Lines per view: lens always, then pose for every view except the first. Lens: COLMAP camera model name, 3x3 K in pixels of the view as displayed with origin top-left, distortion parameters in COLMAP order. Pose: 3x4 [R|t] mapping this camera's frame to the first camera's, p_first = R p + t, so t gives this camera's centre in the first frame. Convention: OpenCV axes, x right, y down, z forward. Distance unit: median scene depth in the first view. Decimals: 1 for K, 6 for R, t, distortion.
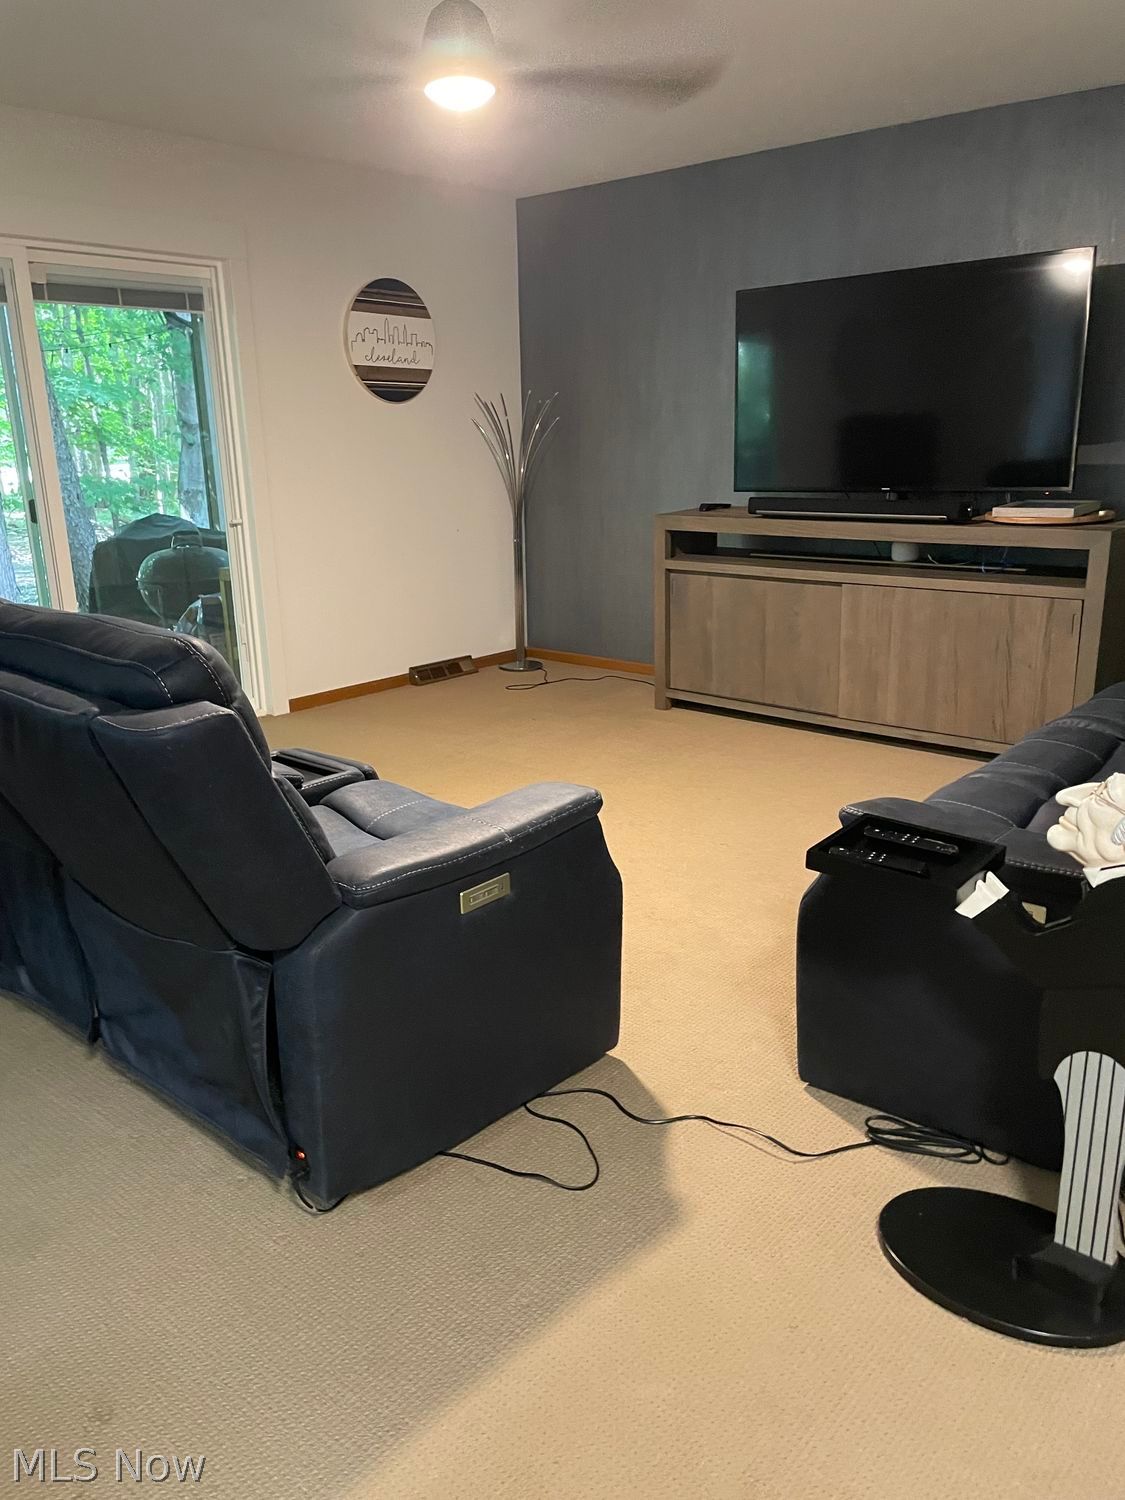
lens RADIAL K [[1132.1, 0, 576.7], [0, 1132.1, 736.7], [0, 0, 1]] dist [0.077679, -0.101170]
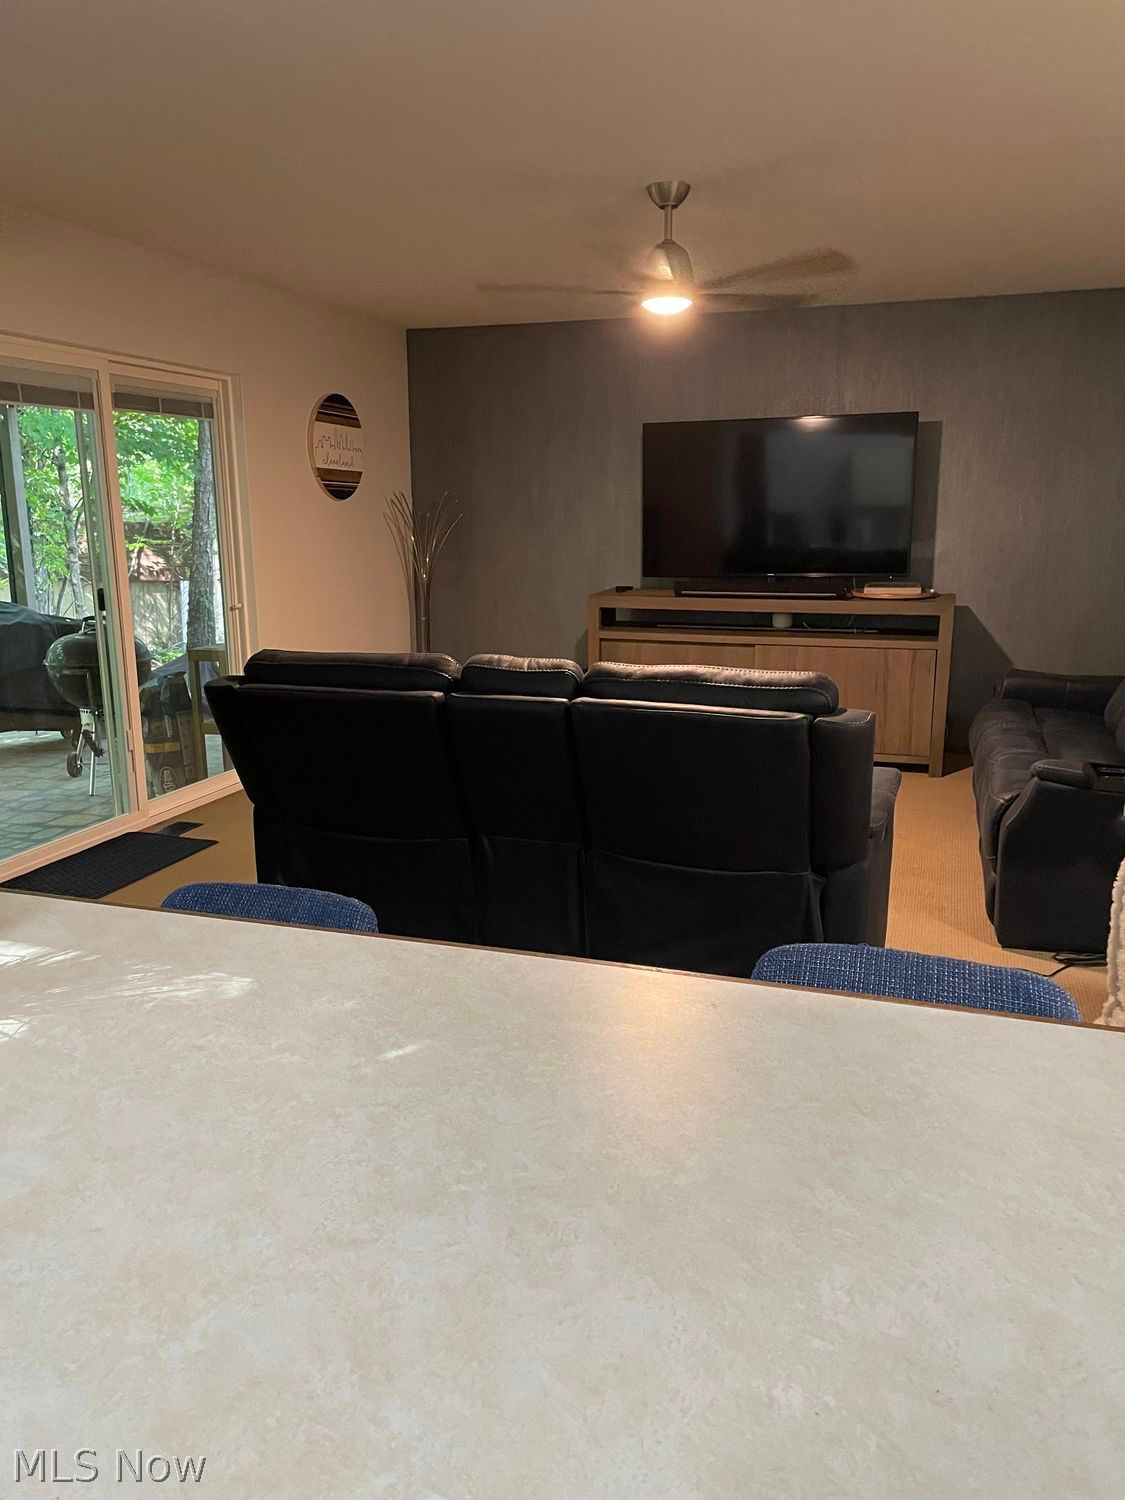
lens RADIAL K [[1132.1, 0, 576.7], [0, 1132.1, 736.7], [0, 0, 1]] dist [0.077679, -0.101170]
pose [[0.923318, -0.059667, 0.379373, -0.441267], [0.085279, 0.995048, -0.051053, 0.020638], [-0.374448, 0.079490, 0.923834, -0.128235]]
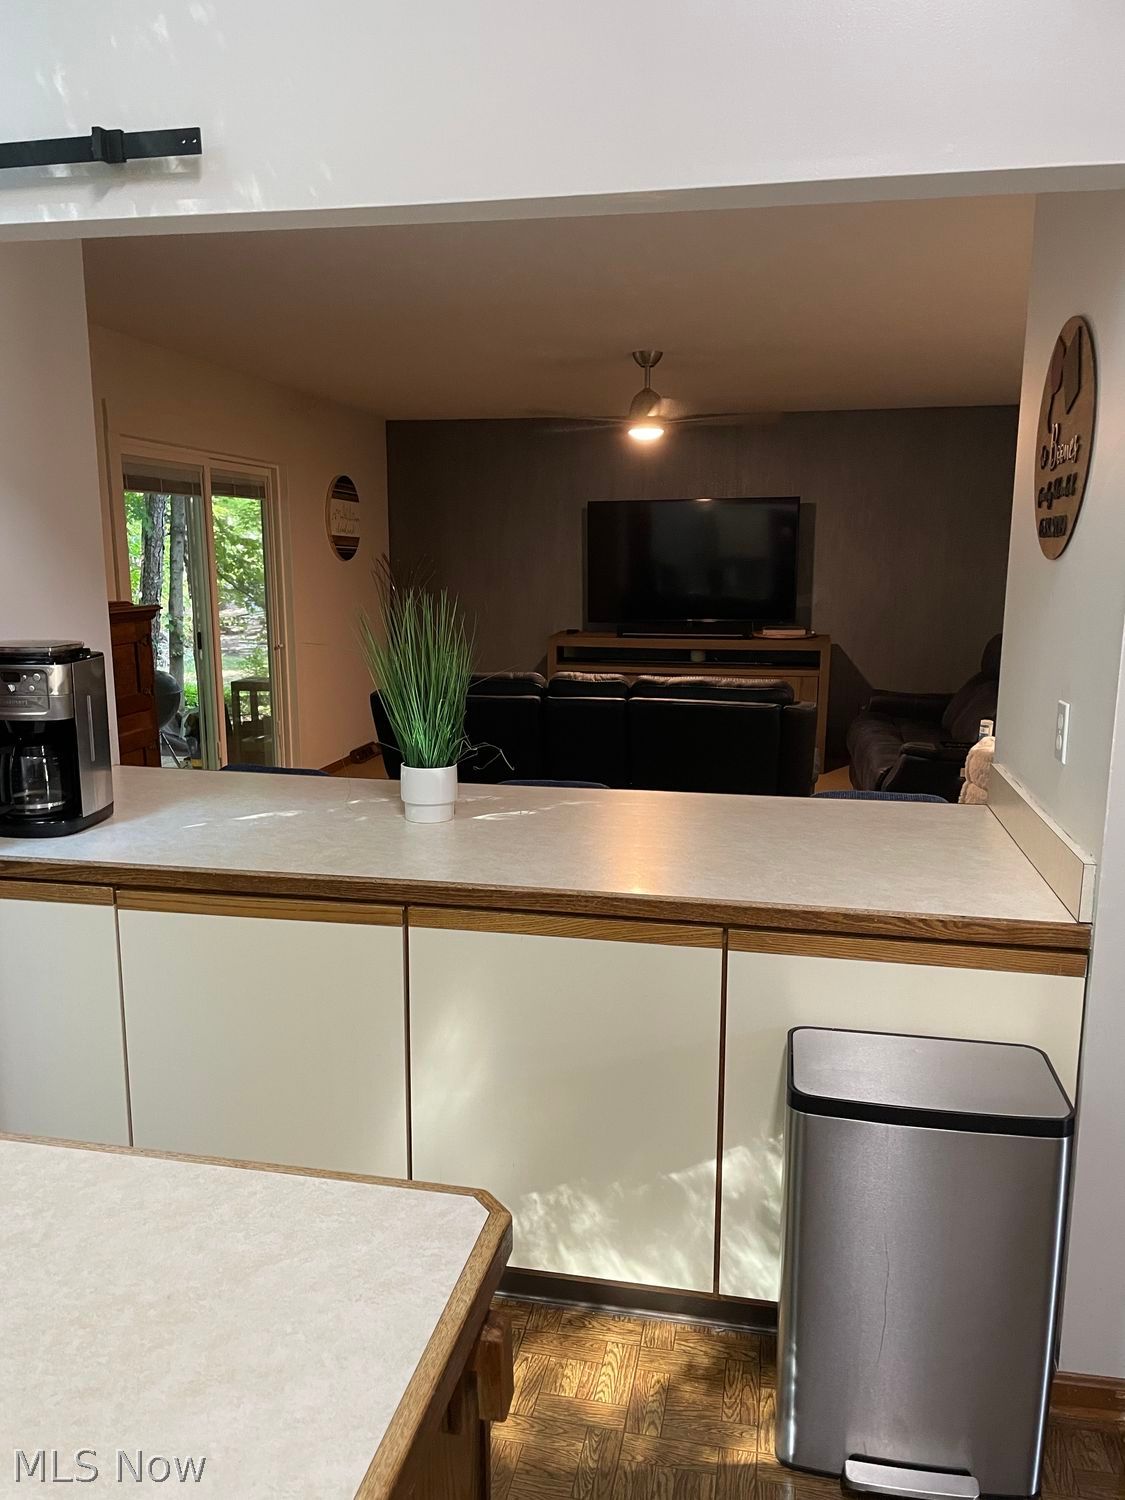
lens RADIAL K [[1131.5, 0, 562.5], [0, 1131.5, 750.0], [0, 0, 1]] dist [0.083426, -0.112393]
pose [[0.869995, -0.063167, 0.488998, -0.714225], [0.109873, 0.991659, -0.067379, 0.068018], [-0.480663, 0.112347, 0.869679, -0.354936]]
